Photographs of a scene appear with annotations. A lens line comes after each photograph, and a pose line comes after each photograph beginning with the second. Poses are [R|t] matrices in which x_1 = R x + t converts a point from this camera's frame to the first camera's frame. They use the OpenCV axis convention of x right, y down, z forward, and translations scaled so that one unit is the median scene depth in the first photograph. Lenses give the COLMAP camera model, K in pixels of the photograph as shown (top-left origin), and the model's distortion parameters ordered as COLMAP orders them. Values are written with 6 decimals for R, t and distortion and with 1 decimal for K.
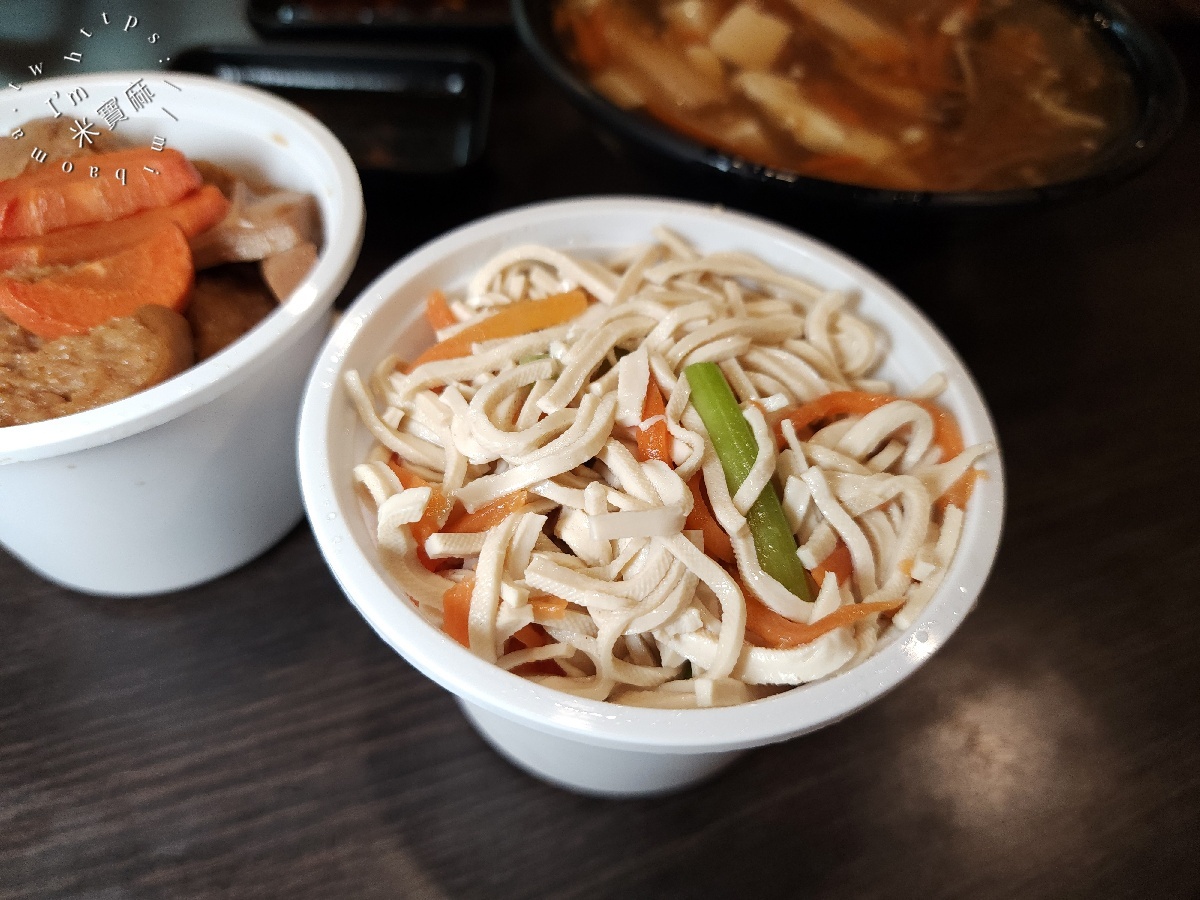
lens RADIAL K [[814.3, 0, 596.9], [0, 814.3, 445.8], [0, 0, 1]] dist [0.005304, 0.009431]
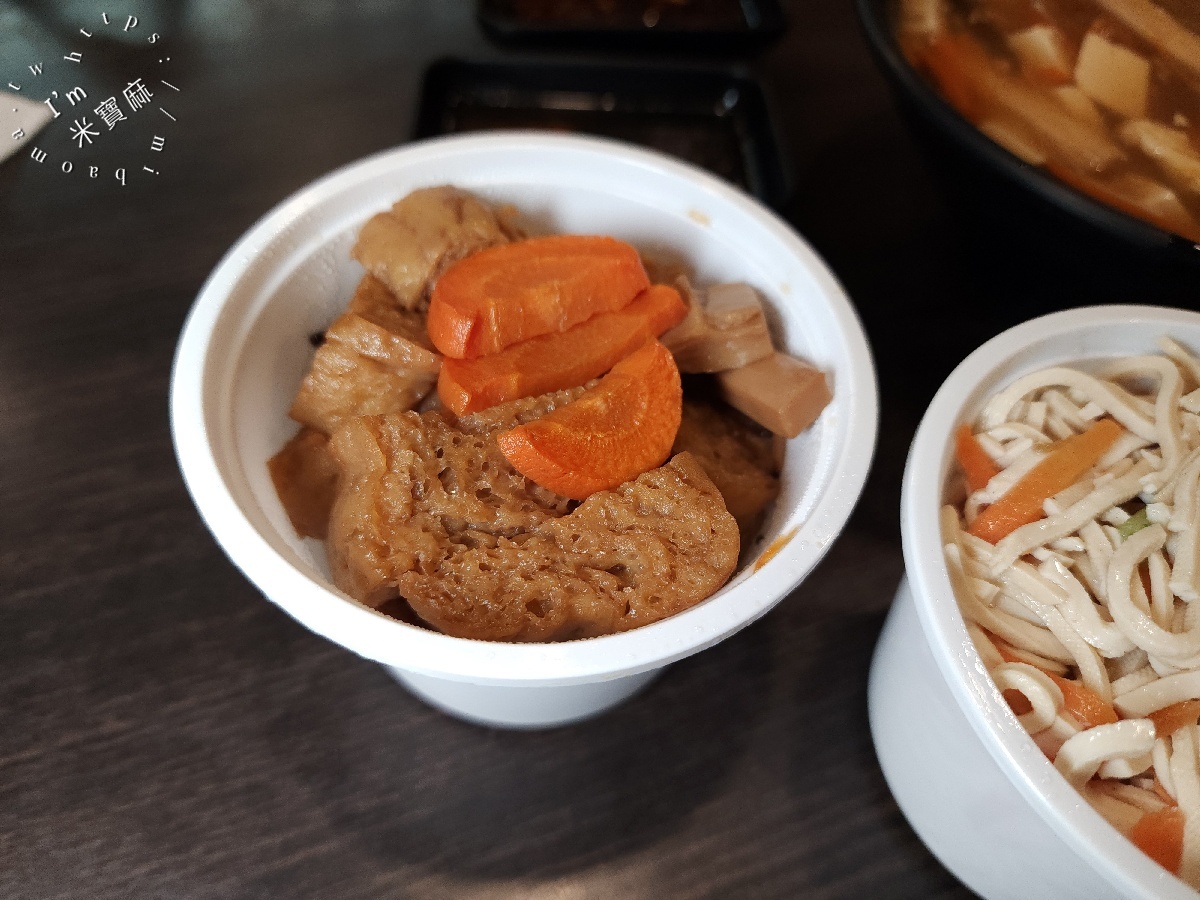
lens RADIAL K [[814.3, 0, 601.3], [0, 814.3, 451.3], [0, 0, 1]] dist [0.005304, 0.009431]
pose [[0.998015, -0.002928, 0.062902, -0.616482], [-0.002621, 0.996121, 0.087956, -0.226335], [-0.062915, -0.087946, 0.994136, 0.130934]]
